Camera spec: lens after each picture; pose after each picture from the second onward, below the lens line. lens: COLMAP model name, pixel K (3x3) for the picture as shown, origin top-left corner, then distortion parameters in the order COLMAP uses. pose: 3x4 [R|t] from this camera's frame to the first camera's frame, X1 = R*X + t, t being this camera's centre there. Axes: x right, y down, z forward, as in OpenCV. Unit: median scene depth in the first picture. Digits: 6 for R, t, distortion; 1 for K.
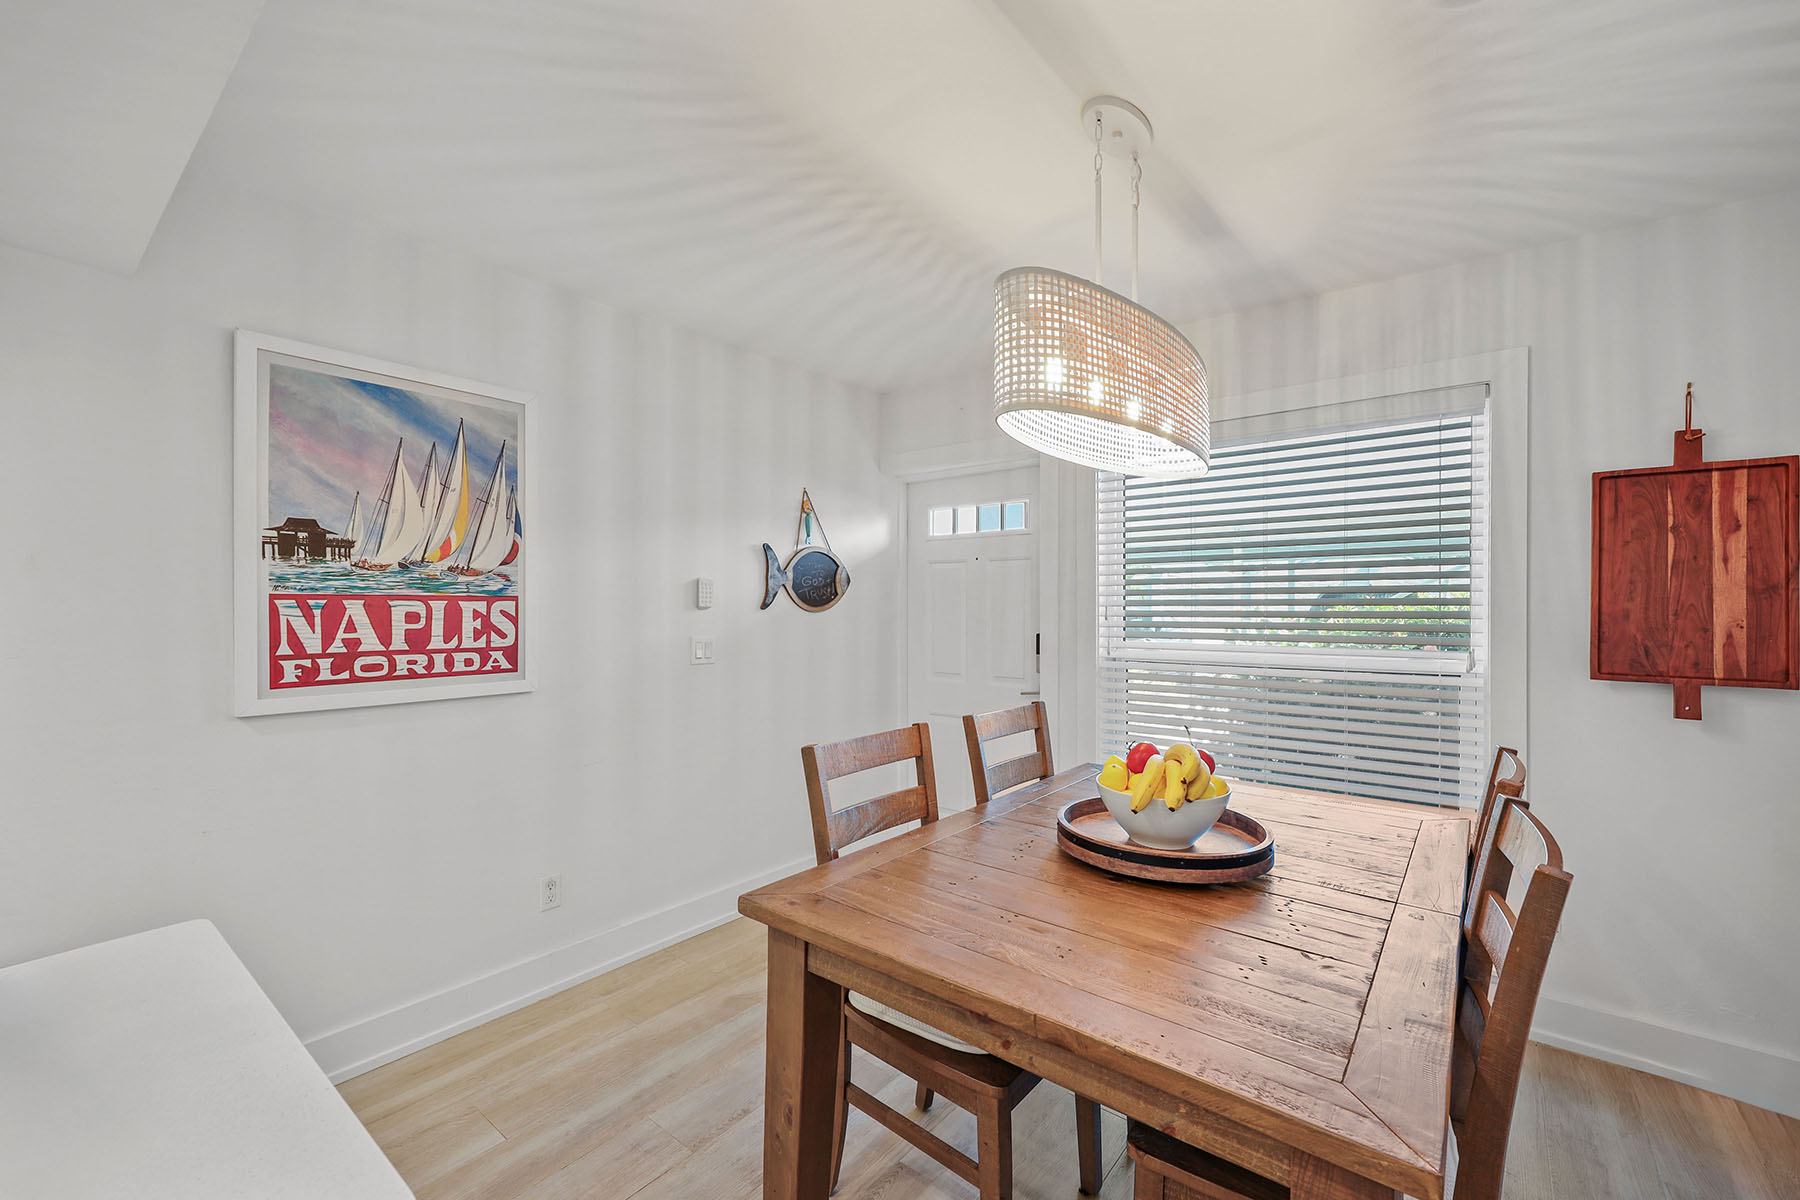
lens RADIAL K [[728.6, 0, 893.4], [0, 728.6, 601.6], [0, 0, 1]] dist [-0.003996, 0.000088]
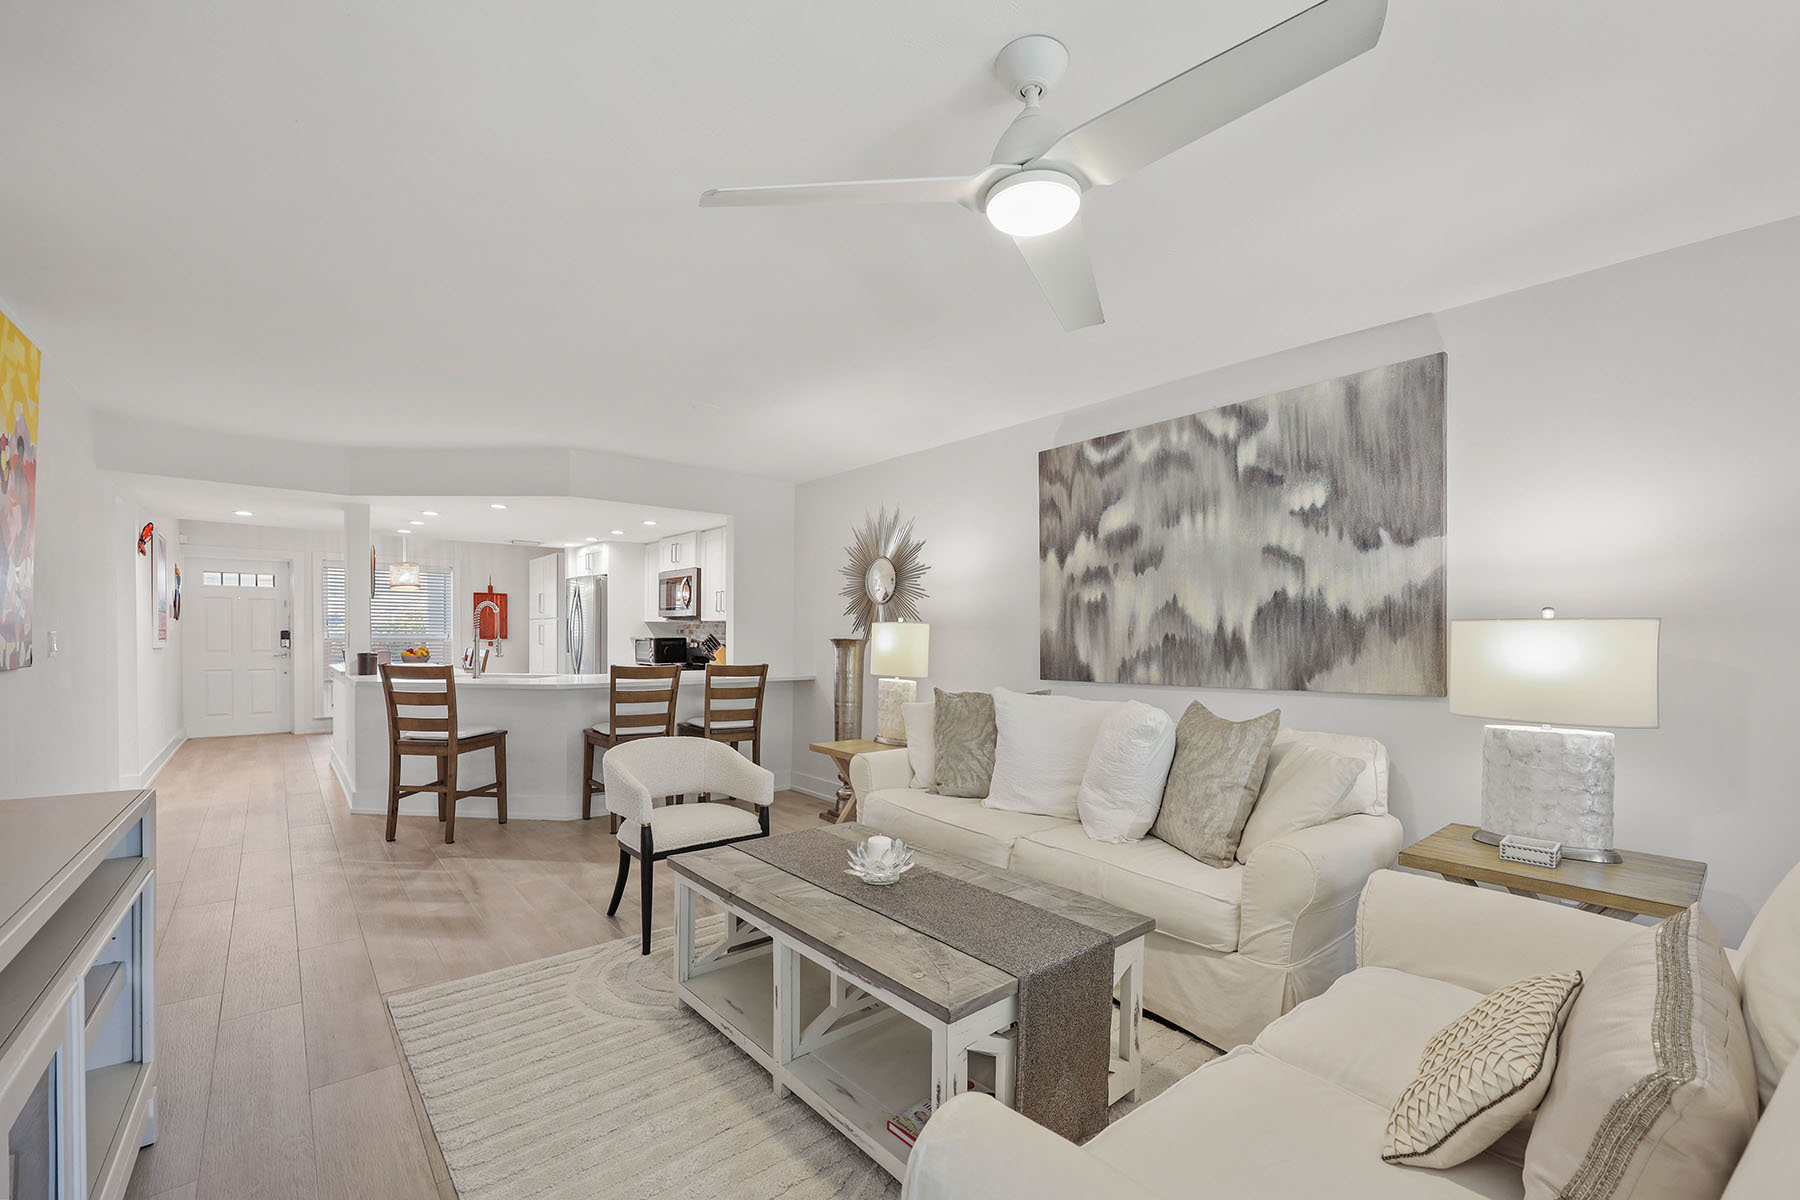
lens RADIAL K [[728.6, 0, 916.9], [0, 728.6, 663.6], [0, 0, 1]] dist [-0.003996, 0.000088]
pose [[0.173367, -0.041829, 0.983969, -2.988259], [-0.011009, 0.998953, 0.044406, 0.030503], [-0.984796, -0.018531, 0.172724, -2.468203]]
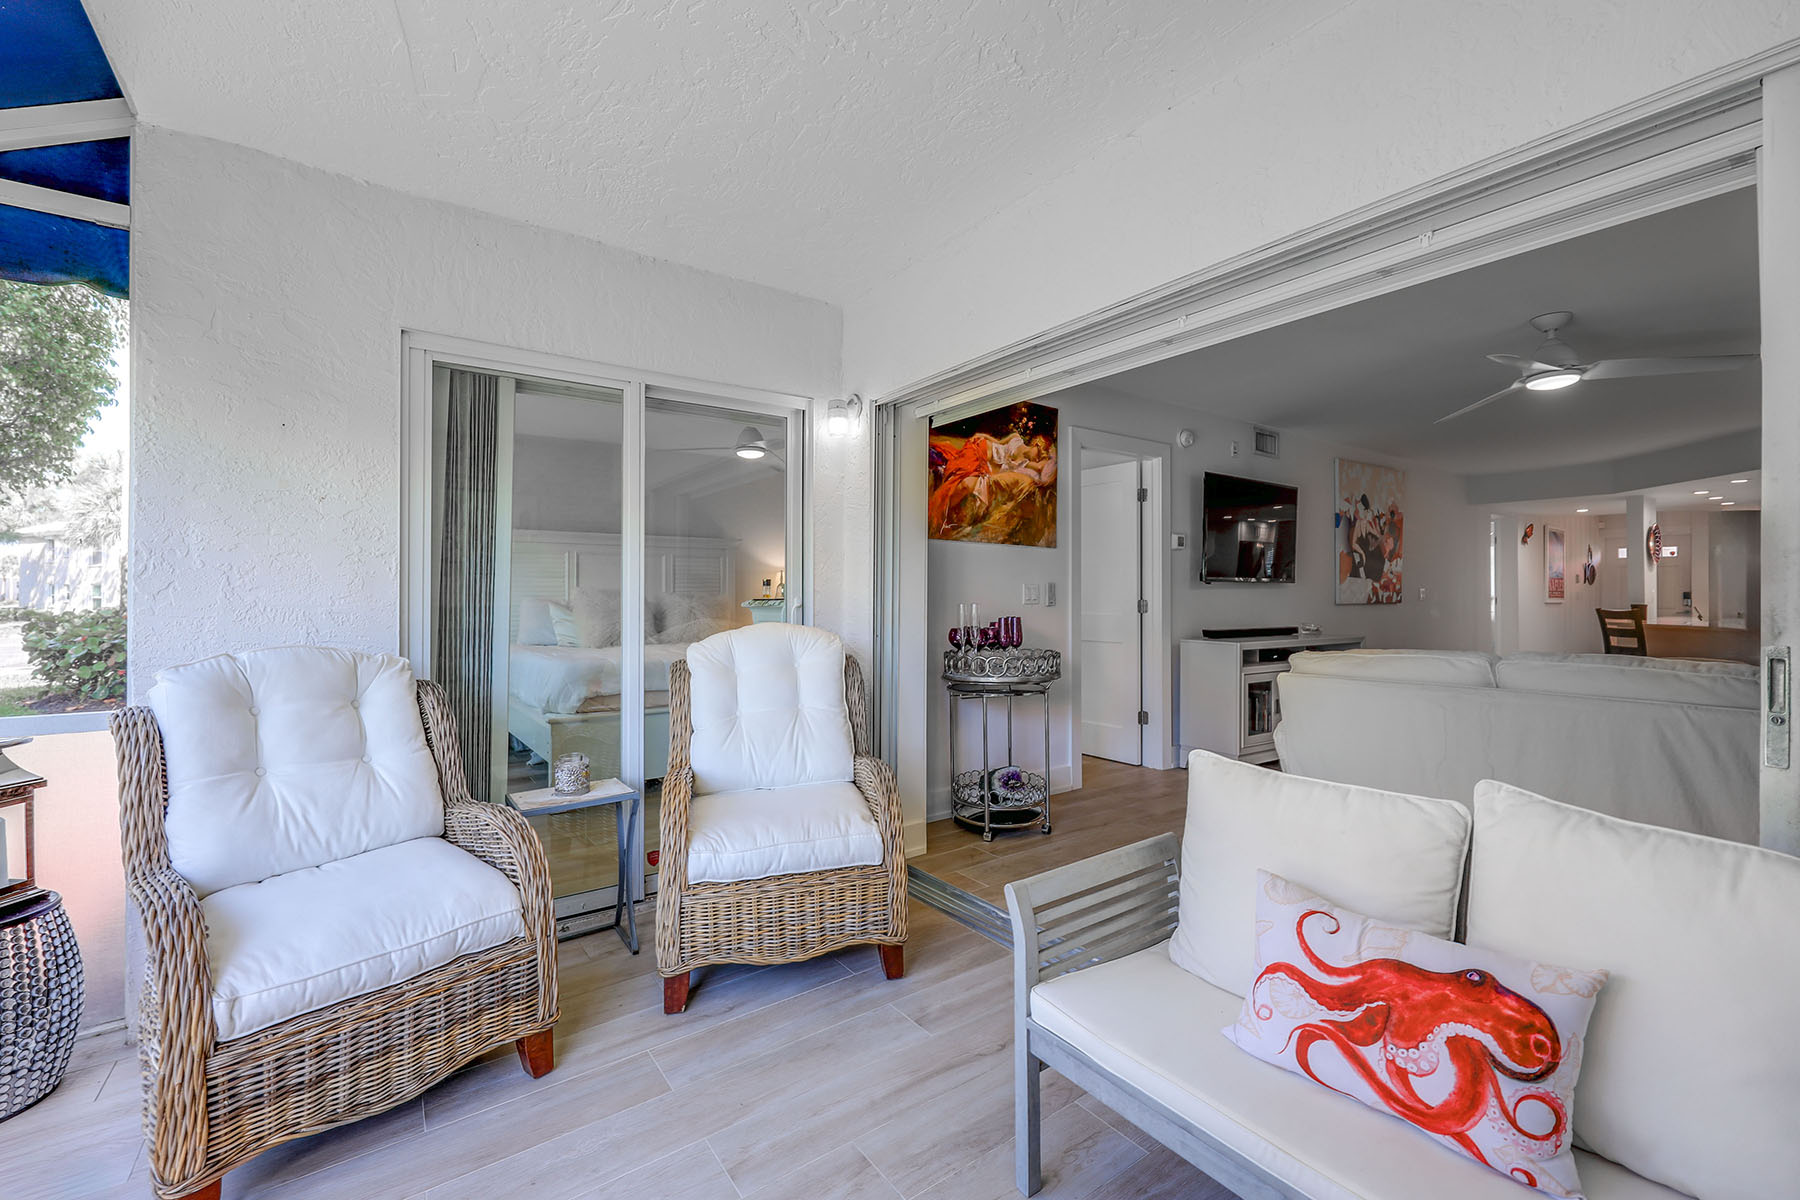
lens RADIAL K [[728.6, 0, 904.7], [0, 728.6, 582.8], [0, 0, 1]] dist [-0.003996, 0.000088]
pose [[0.959043, -0.004828, -0.283219, -3.150198], [0.000343, 0.999874, -0.015882, 0.073773], [0.283259, 0.015135, 0.958924, -4.236955]]
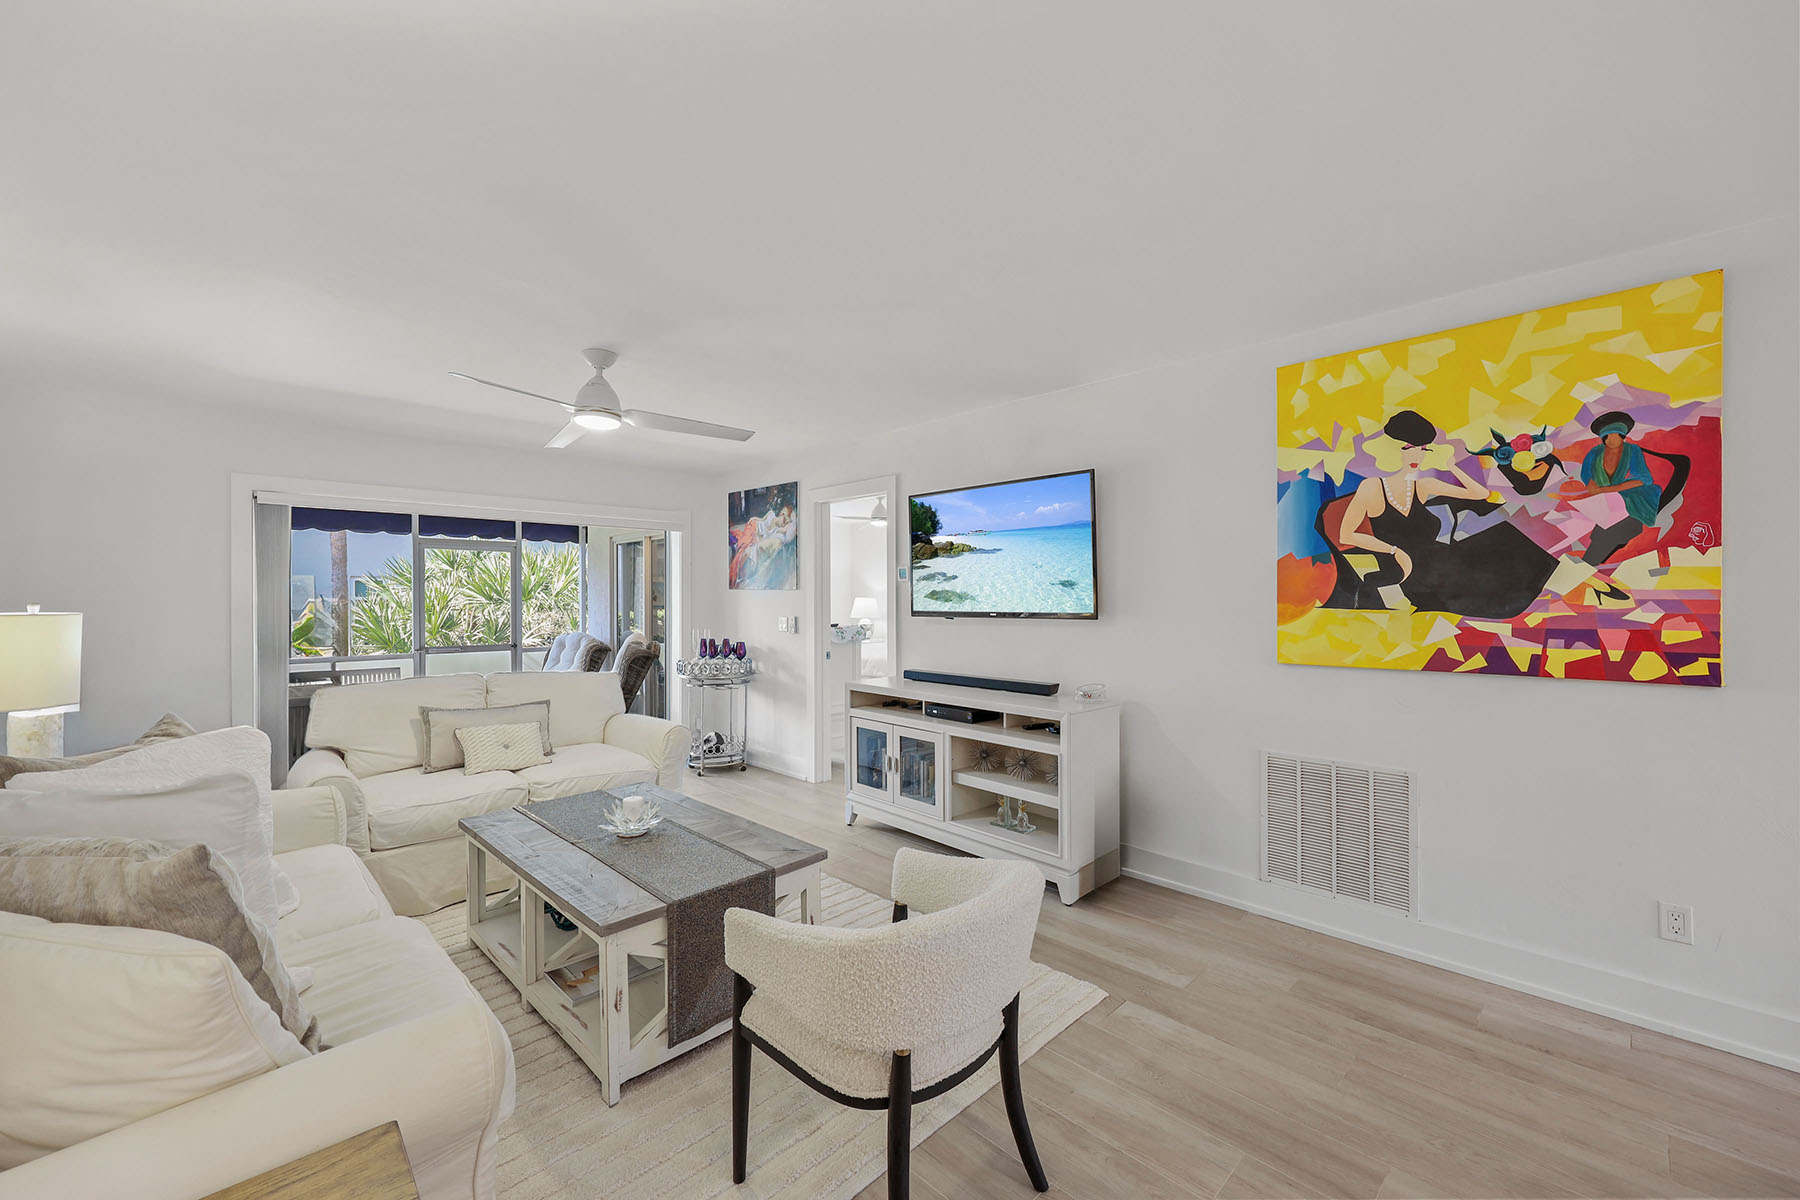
lens RADIAL K [[728.6, 0, 903.0], [0, 728.6, 591.1], [0, 0, 1]] dist [-0.003996, 0.000088]
pose [[-0.122379, -0.011653, -0.992415, -0.953107], [0.003399, 0.999920, -0.012160, -0.008359], [0.992478, -0.004861, -0.122330, -1.696164]]
